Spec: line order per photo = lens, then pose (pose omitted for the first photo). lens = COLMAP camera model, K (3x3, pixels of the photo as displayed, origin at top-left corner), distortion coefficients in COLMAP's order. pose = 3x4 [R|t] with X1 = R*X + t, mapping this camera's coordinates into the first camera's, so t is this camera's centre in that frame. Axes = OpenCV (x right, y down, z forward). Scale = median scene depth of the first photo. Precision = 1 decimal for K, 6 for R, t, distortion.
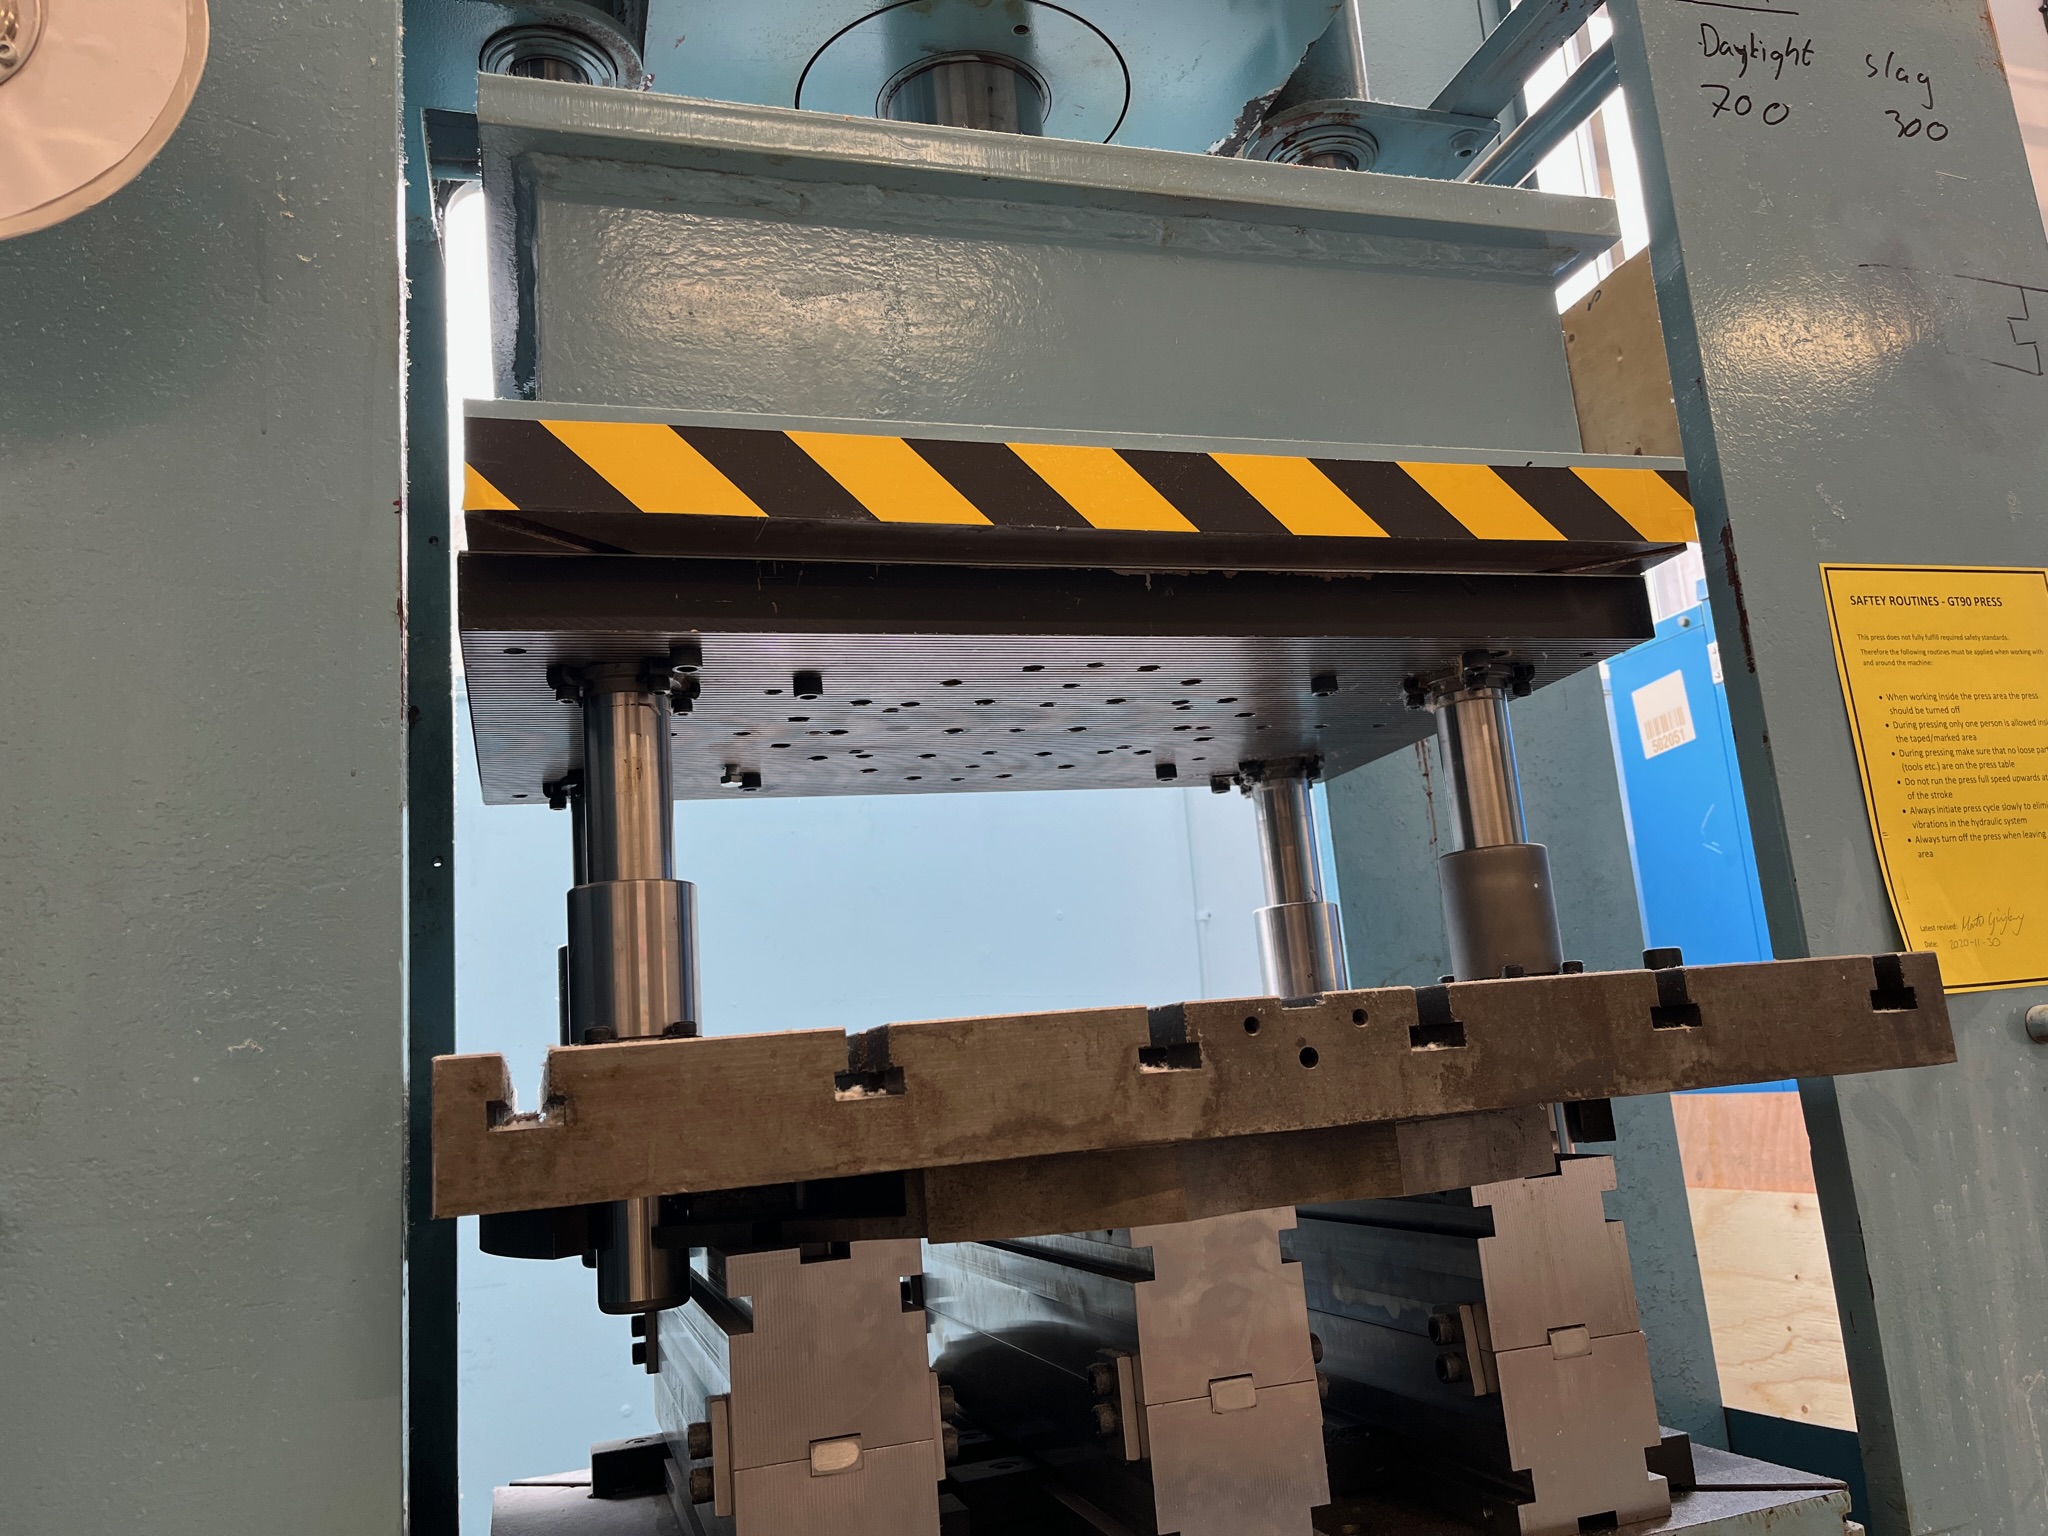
lens RADIAL K [[1584.3, 0, 1038.4], [0, 1584.3, 768.4], [0, 0, 1]] dist [0.070671, -0.109228]
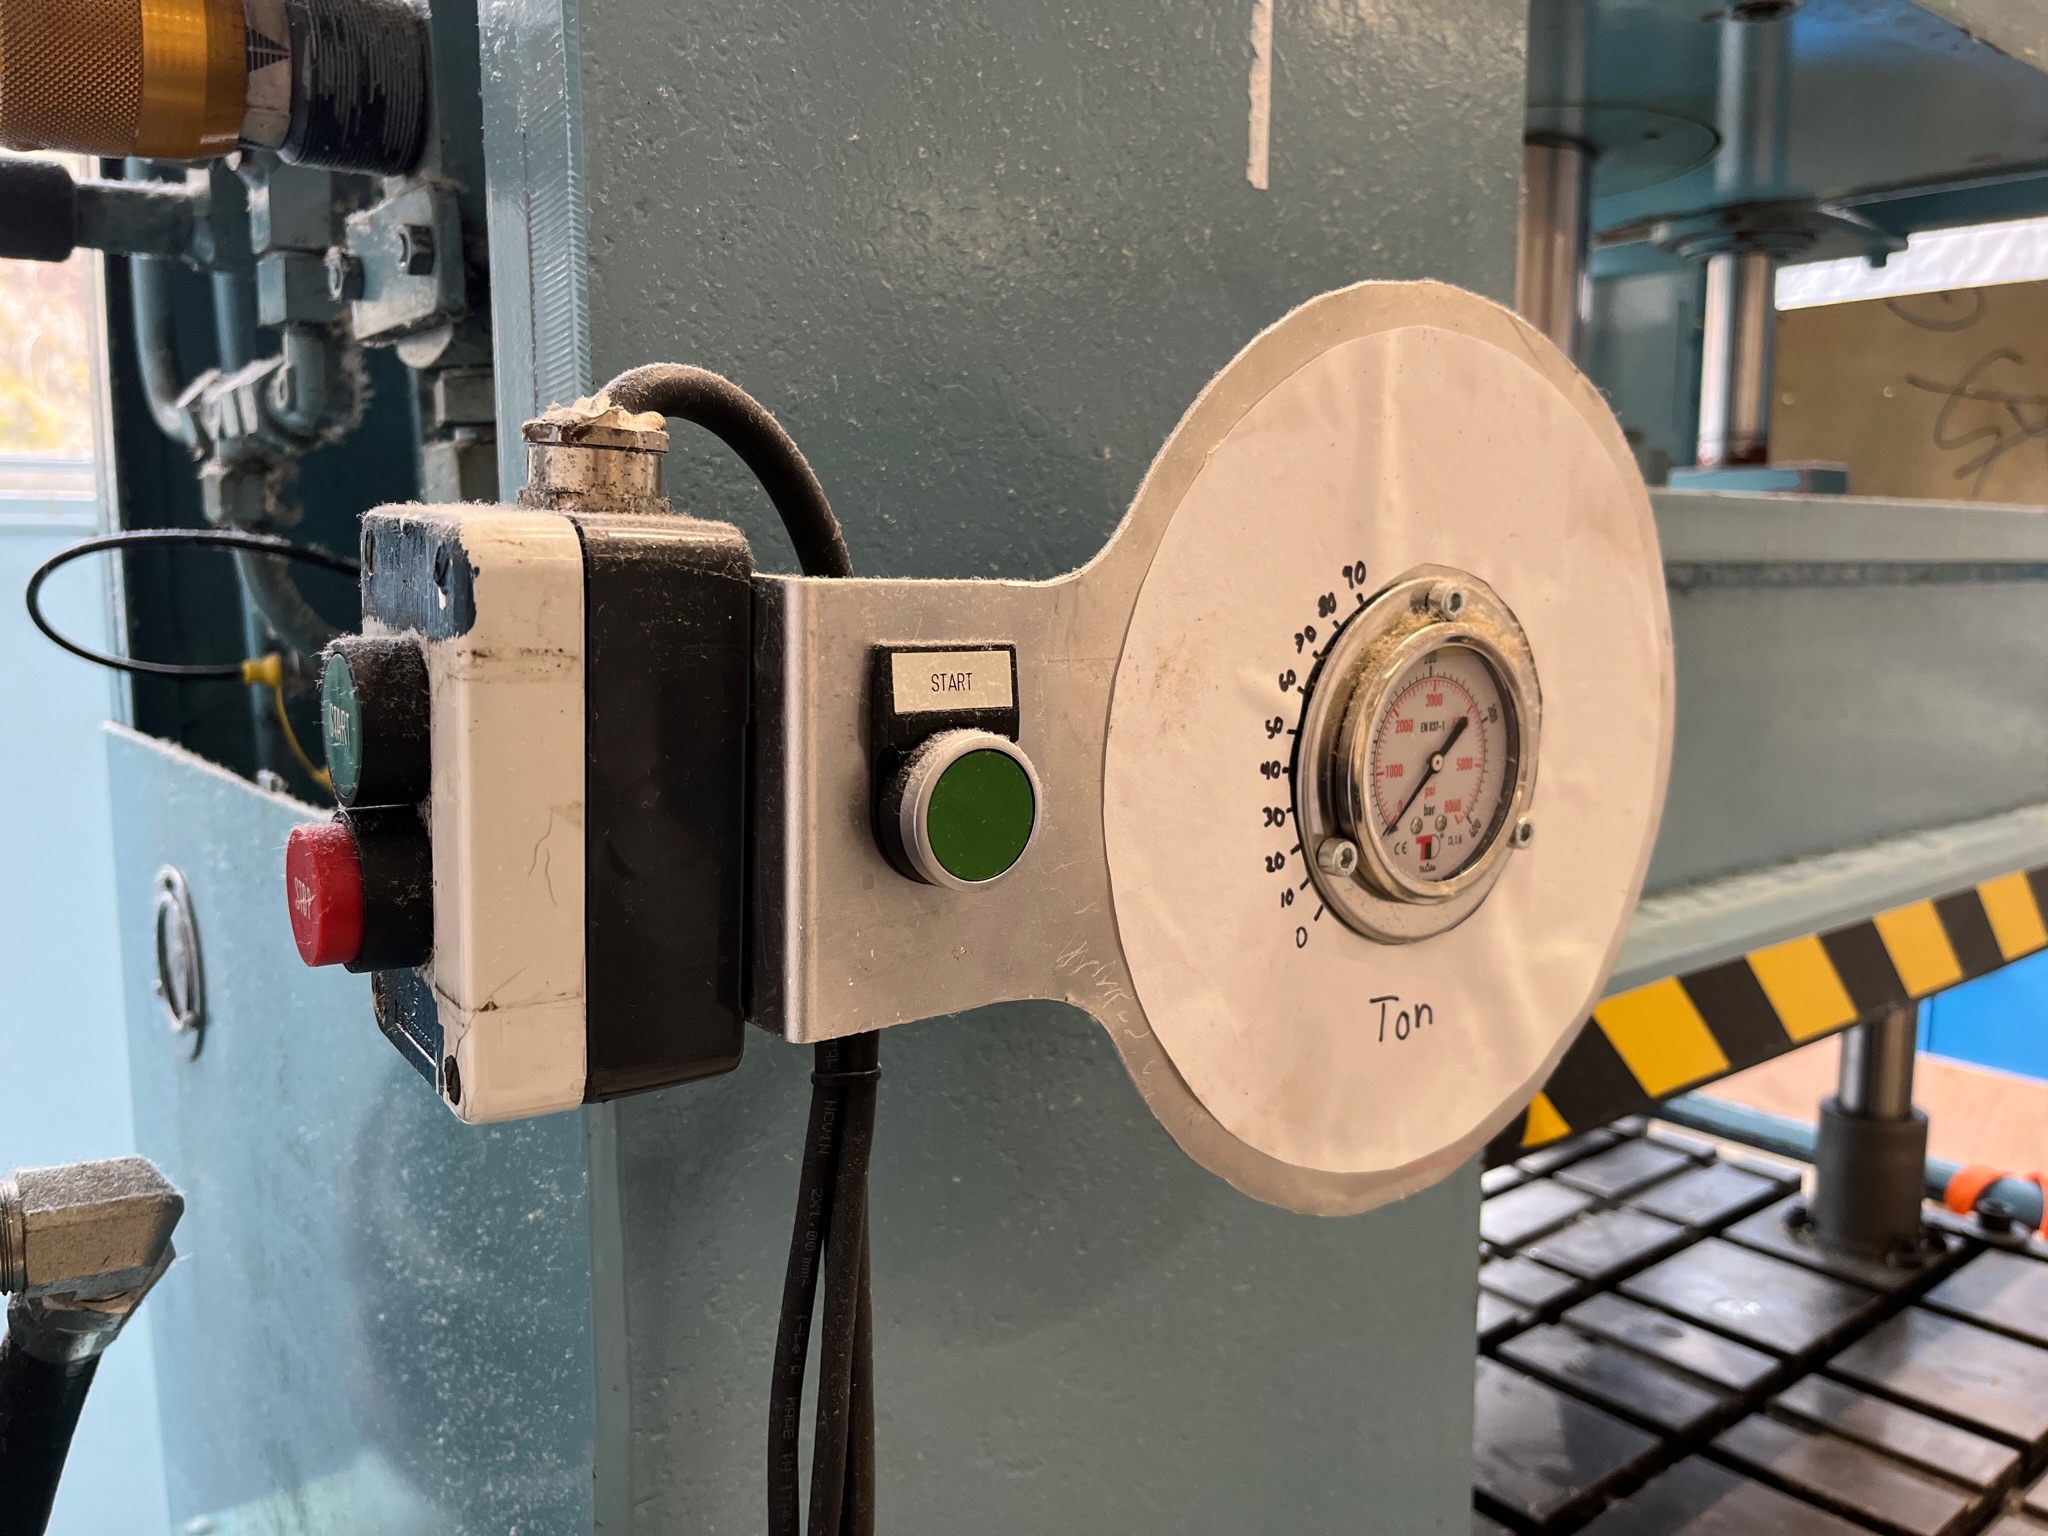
lens RADIAL K [[1584.3, 0, 1020.7], [0, 1584.3, 763.2], [0, 0, 1]] dist [0.070671, -0.109228]
pose [[0.931948, 0.039721, 0.360410, -0.872189], [-0.149472, 0.947681, 0.282061, -0.515925], [-0.330350, -0.316738, 0.889127, 0.451607]]
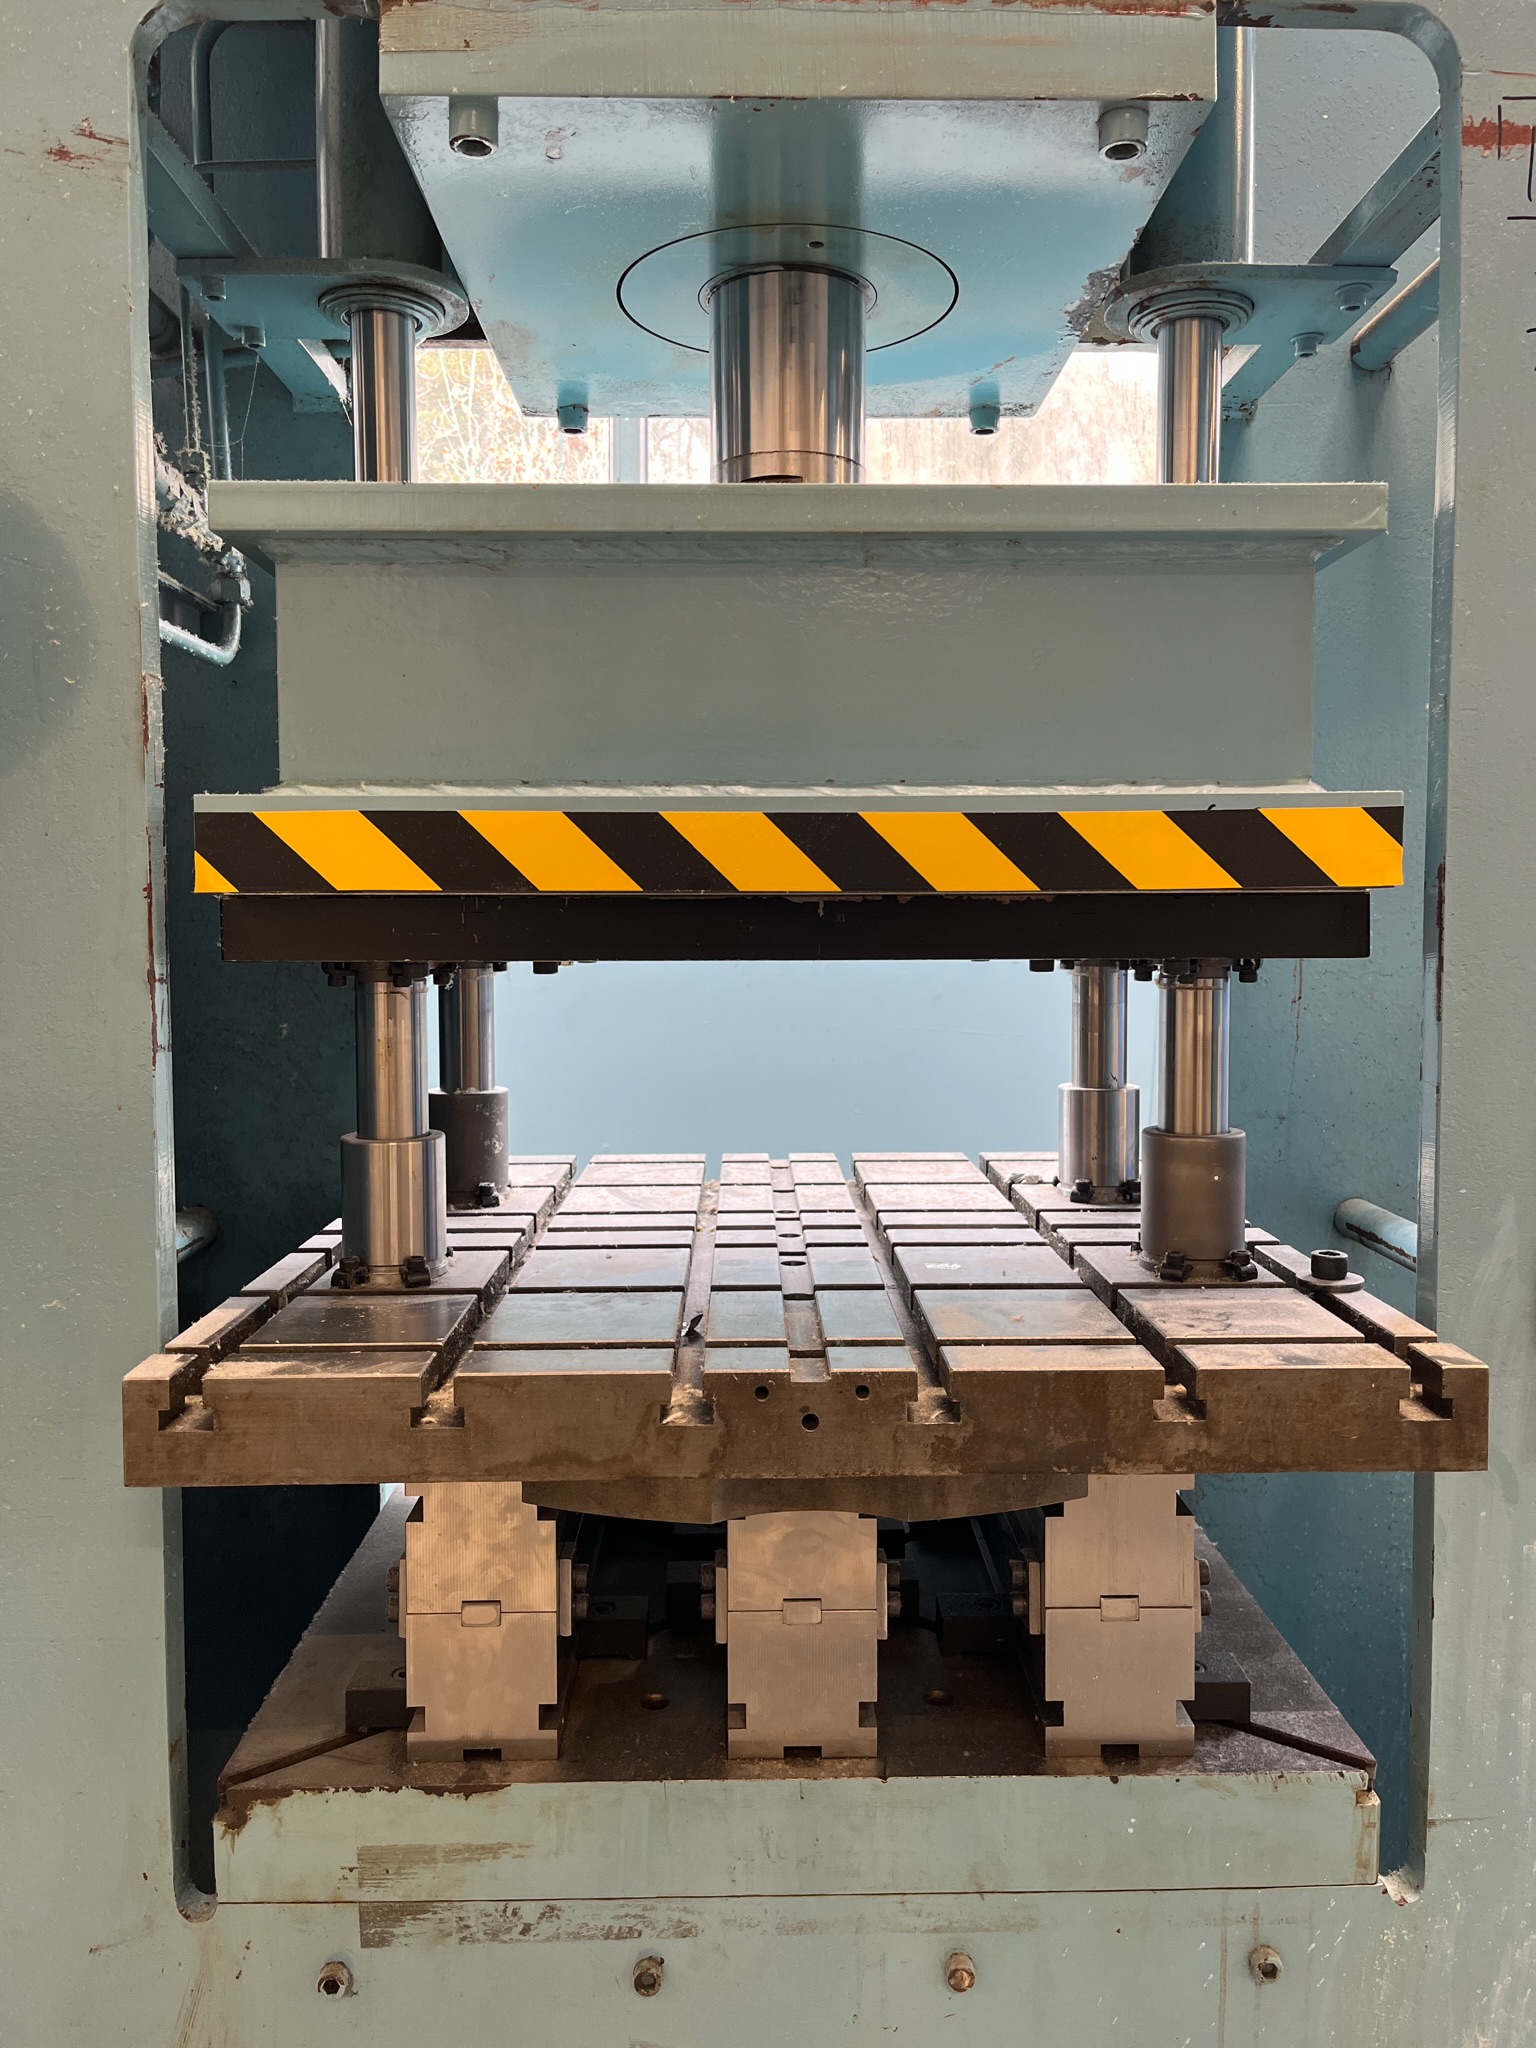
lens RADIAL K [[1584.3, 0, 771.7], [0, 1584.3, 1007.4], [0, 0, 1]] dist [0.070671, -0.109228]
pose [[0.954753, 0.097886, -0.280828, 0.423438], [-0.018892, 0.962337, 0.271204, -0.419692], [0.296798, -0.253627, 0.920643, -0.033814]]
